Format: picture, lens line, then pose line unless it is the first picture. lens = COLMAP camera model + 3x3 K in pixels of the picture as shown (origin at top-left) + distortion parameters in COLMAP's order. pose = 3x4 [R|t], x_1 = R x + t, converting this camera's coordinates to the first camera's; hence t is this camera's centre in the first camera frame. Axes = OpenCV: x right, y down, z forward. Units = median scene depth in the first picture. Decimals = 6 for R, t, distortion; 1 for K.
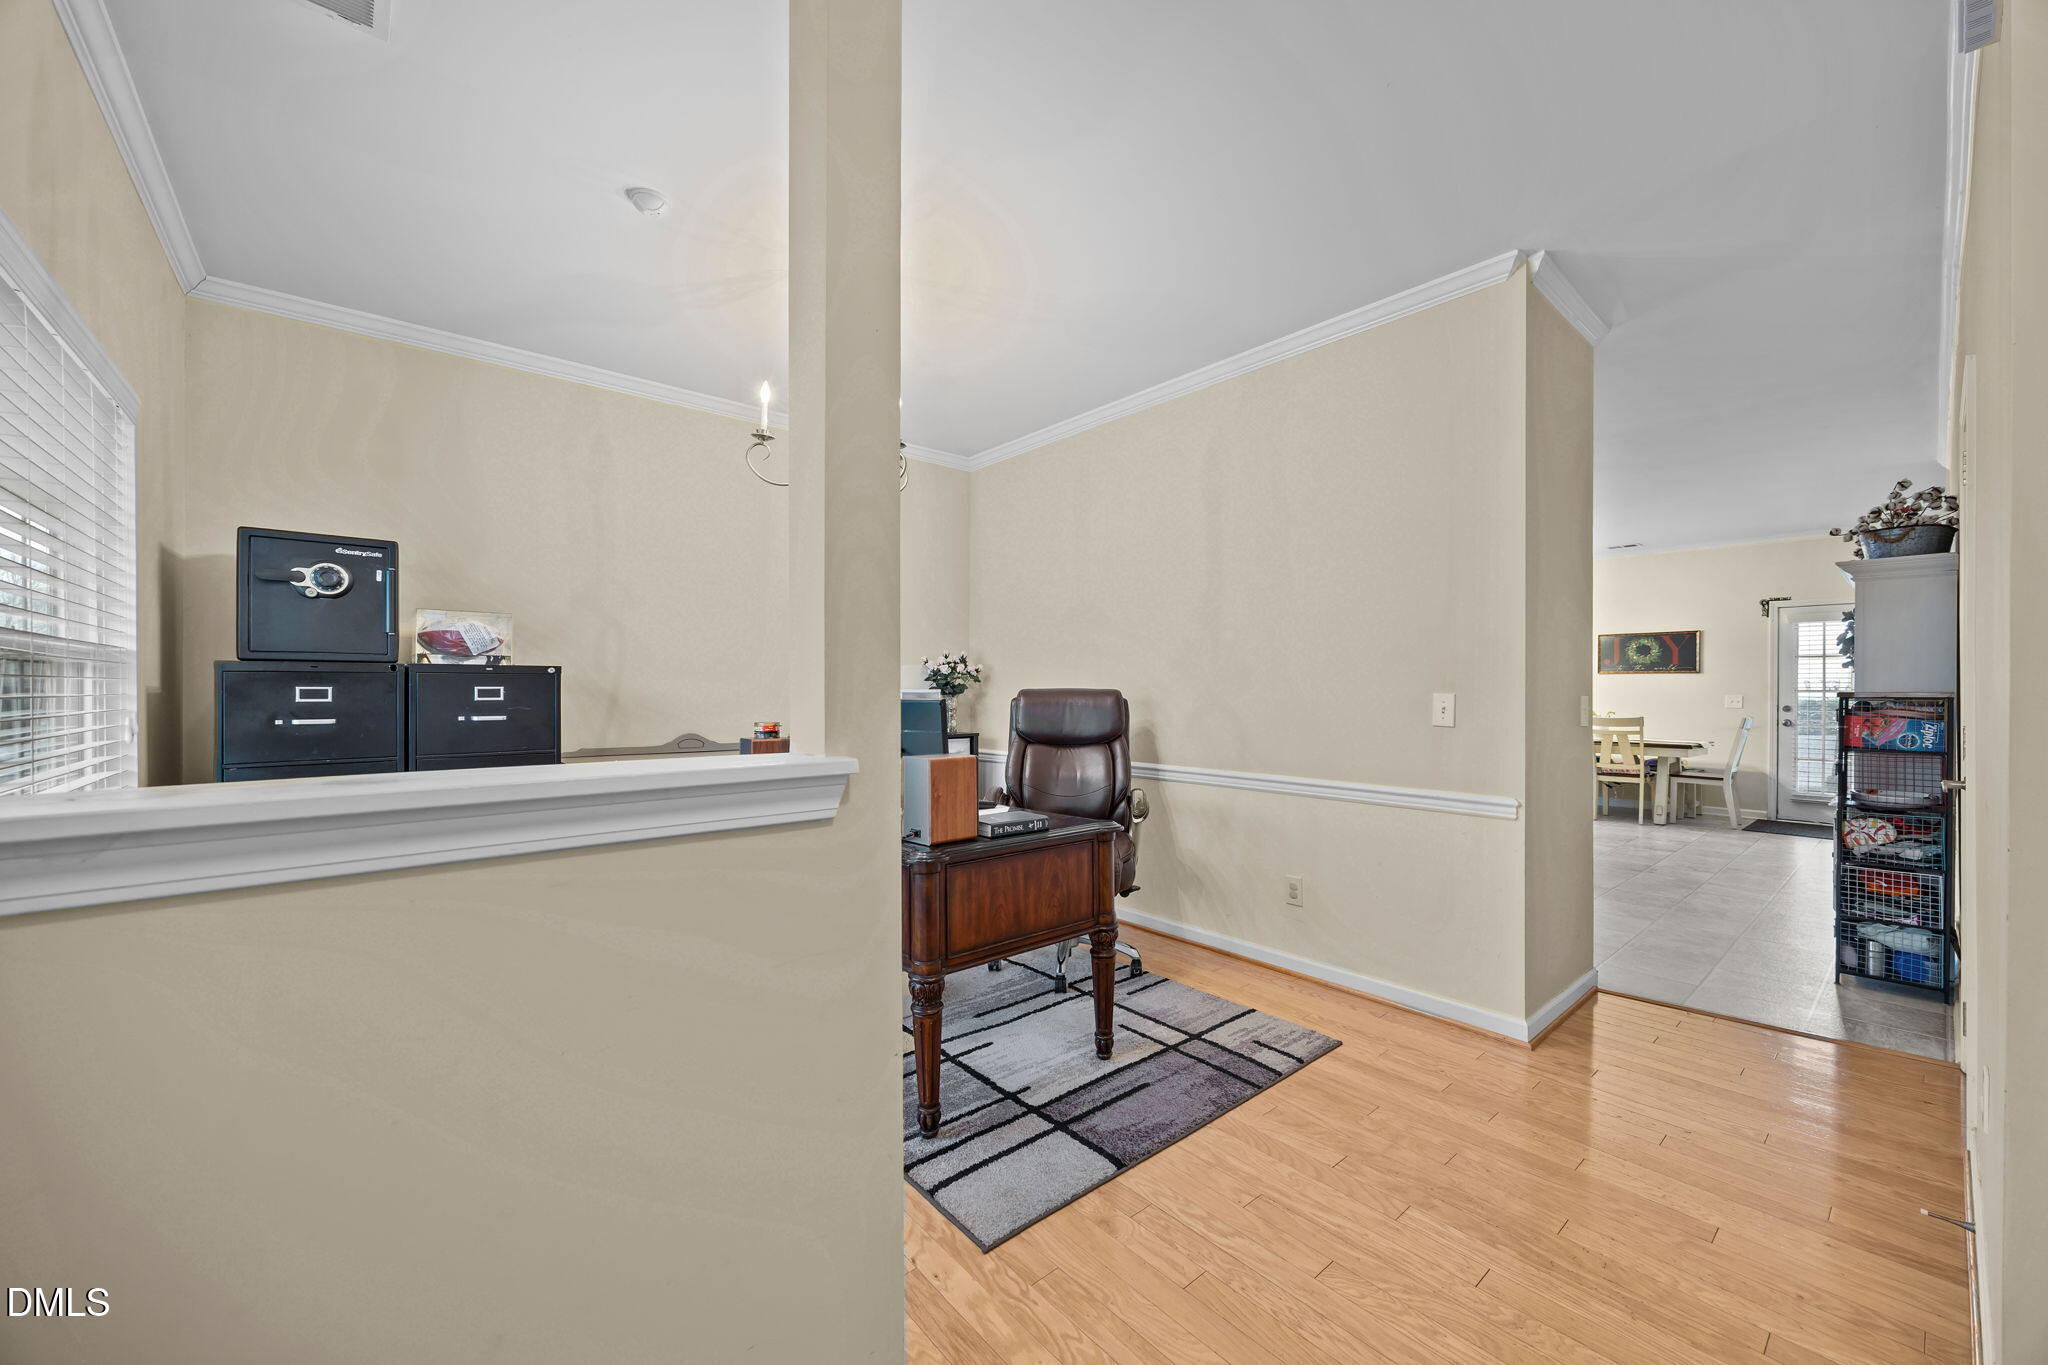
lens RADIAL K [[778.1, 0, 1060.5], [0, 778.1, 692.3], [0, 0, 1]] dist [-0.002632, -0.000161]
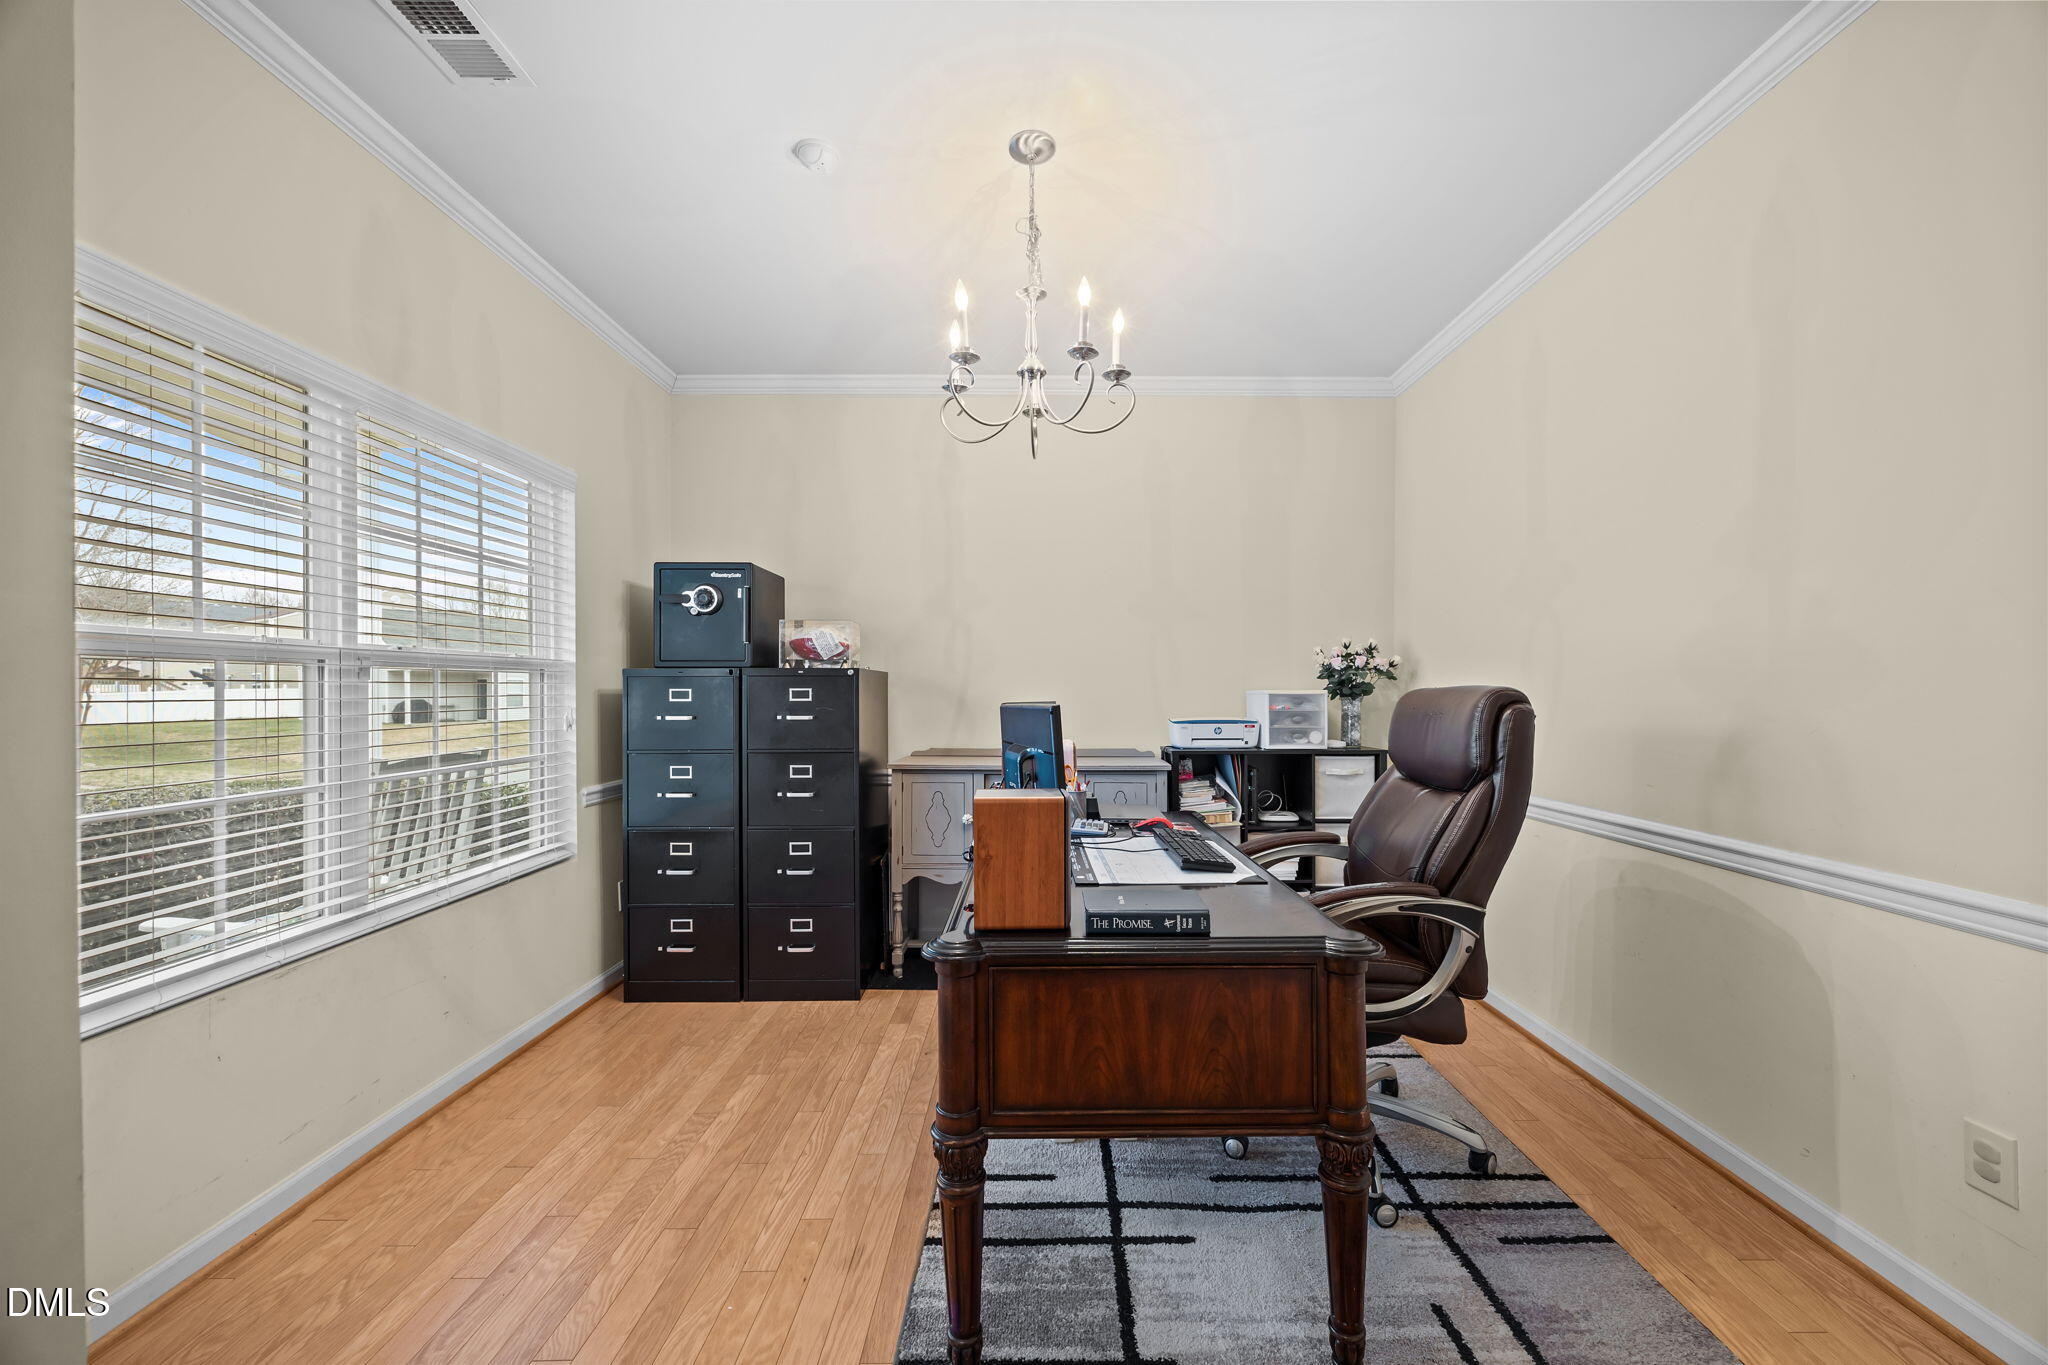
lens RADIAL K [[778.1, 0, 1060.5], [0, 778.1, 692.3], [0, 0, 1]] dist [-0.002632, -0.000161]
pose [[0.751722, 0.001239, -0.659479, 0.276861], [-0.000946, 0.999999, 0.000800, -0.003434], [0.659480, 0.000022, 0.751723, 0.485598]]
